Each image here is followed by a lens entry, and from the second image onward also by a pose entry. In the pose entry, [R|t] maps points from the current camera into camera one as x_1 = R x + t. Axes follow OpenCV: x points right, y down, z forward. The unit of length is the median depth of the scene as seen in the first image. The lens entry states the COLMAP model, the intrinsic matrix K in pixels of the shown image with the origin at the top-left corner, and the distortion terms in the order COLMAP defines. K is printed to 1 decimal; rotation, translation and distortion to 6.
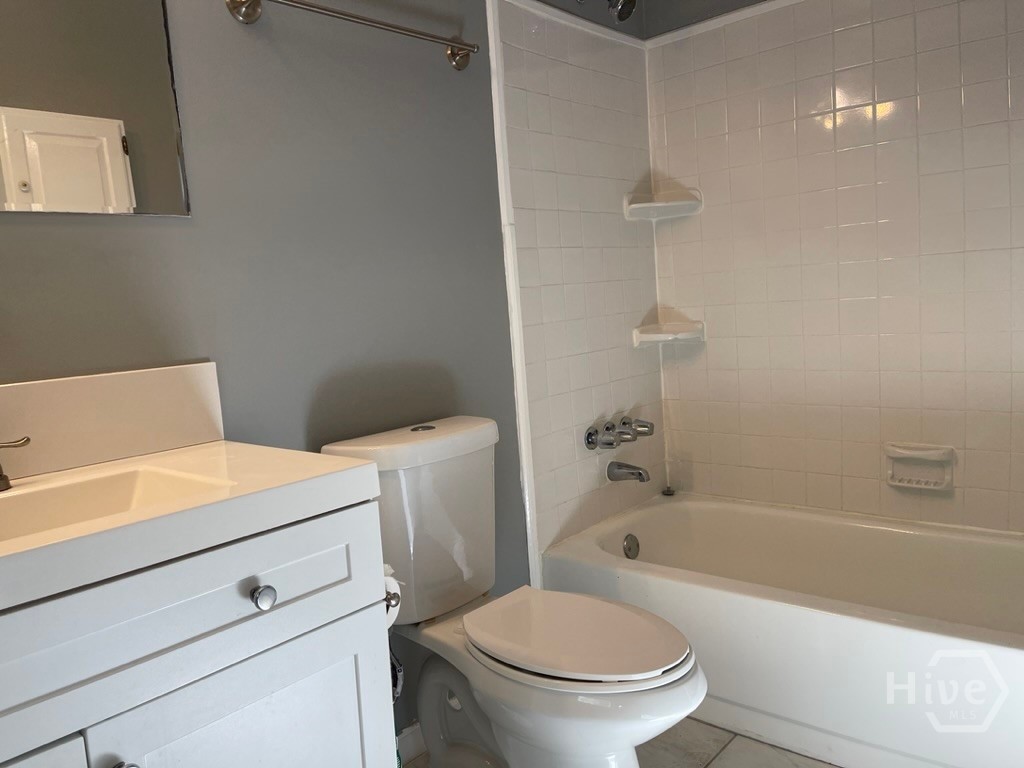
lens RADIAL K [[772.7, 0, 511.9], [0, 772.7, 385.4], [0, 0, 1]] dist [0.043464, -0.034928]
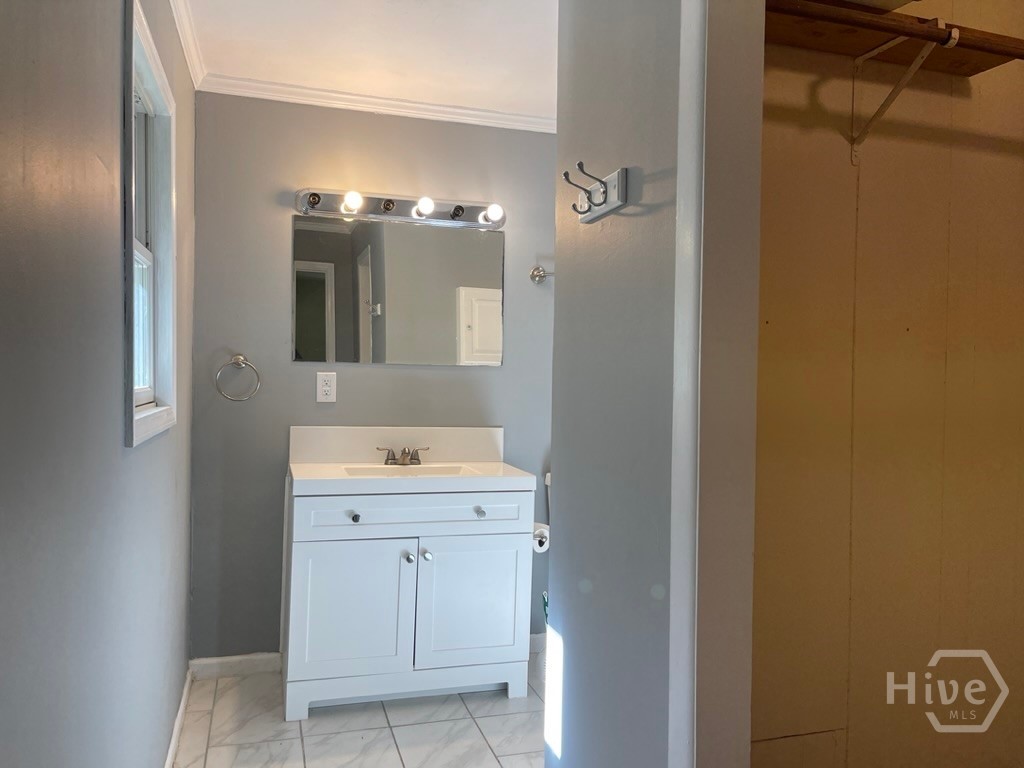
lens RADIAL K [[772.7, 0, 511.9], [0, 772.7, 385.3], [0, 0, 1]] dist [0.043464, -0.034928]
pose [[0.844627, 0.094987, -0.526861, 0.844188], [-0.145605, 0.987794, -0.055336, -0.033100], [0.515174, 0.123452, 0.848148, -0.958174]]
